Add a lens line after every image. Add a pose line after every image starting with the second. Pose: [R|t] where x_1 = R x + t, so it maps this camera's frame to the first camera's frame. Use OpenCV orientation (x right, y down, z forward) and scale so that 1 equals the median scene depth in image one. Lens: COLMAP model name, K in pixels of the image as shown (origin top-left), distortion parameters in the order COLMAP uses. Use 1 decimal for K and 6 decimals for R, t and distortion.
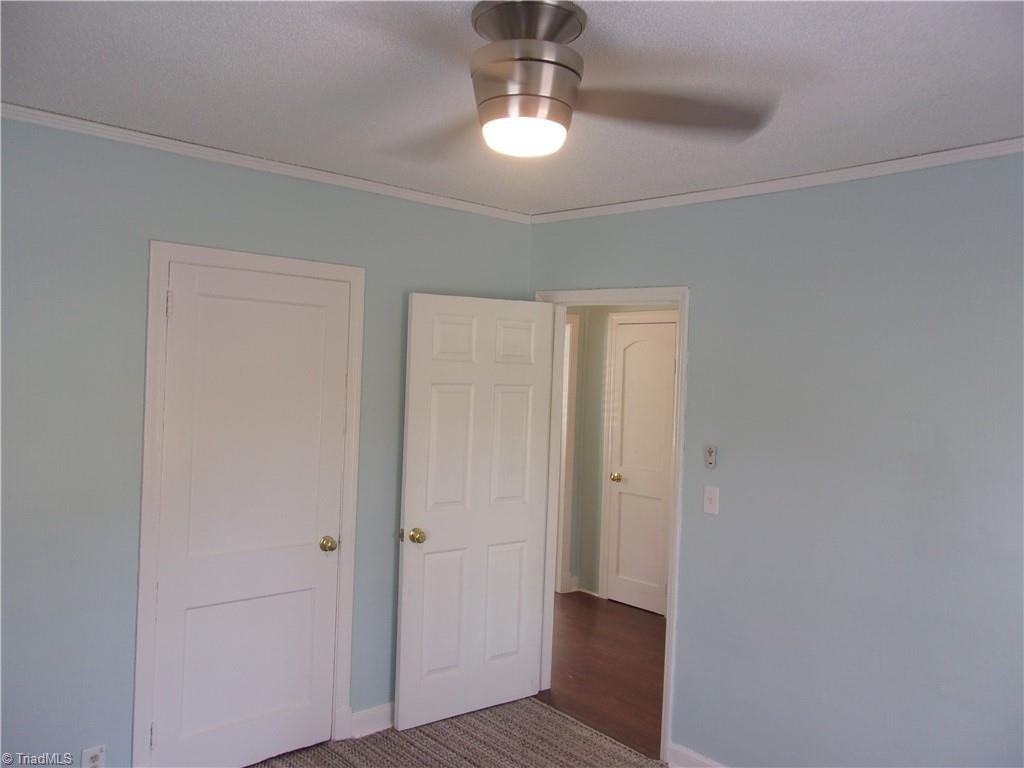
lens RADIAL K [[797.2, 0, 512.0], [0, 797.2, 384.0], [0, 0, 1]] dist [-0.000228, 0.003262]
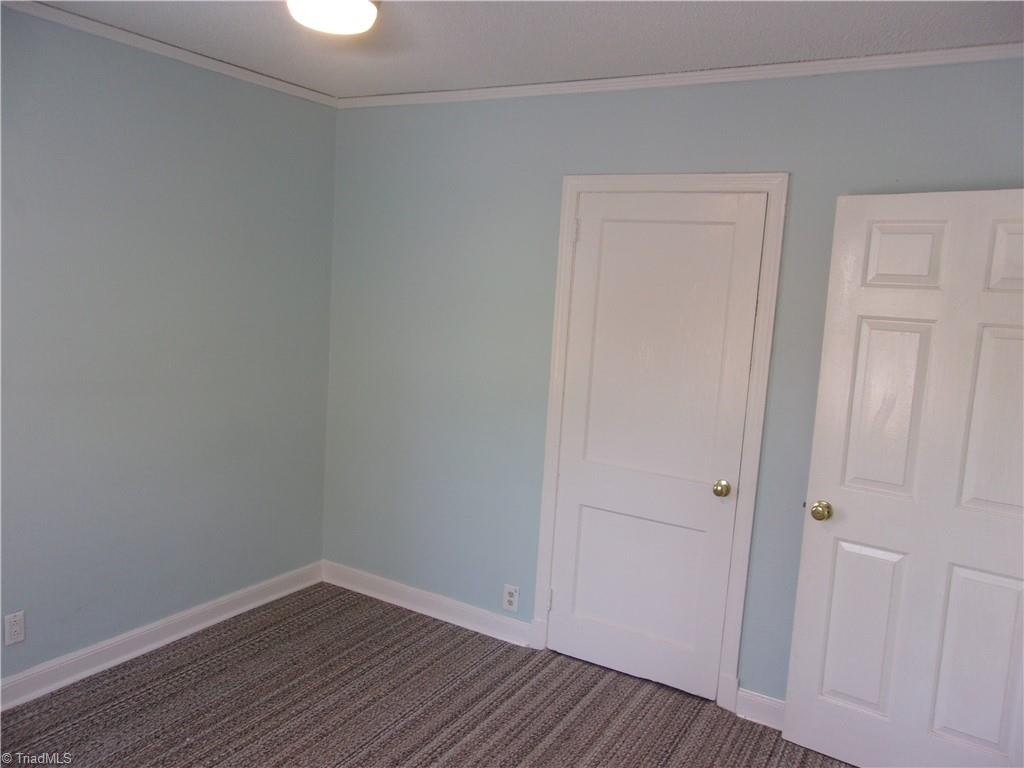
lens RADIAL K [[818.8, 0, 512.0], [0, 818.8, 384.0], [0, 0, 1]] dist [0.001174, 0.002877]
pose [[0.304233, 0.106051, -0.946676, 0.560773], [-0.063674, 0.993825, 0.090870, 0.013406], [0.950467, 0.032633, 0.309107, 0.482649]]
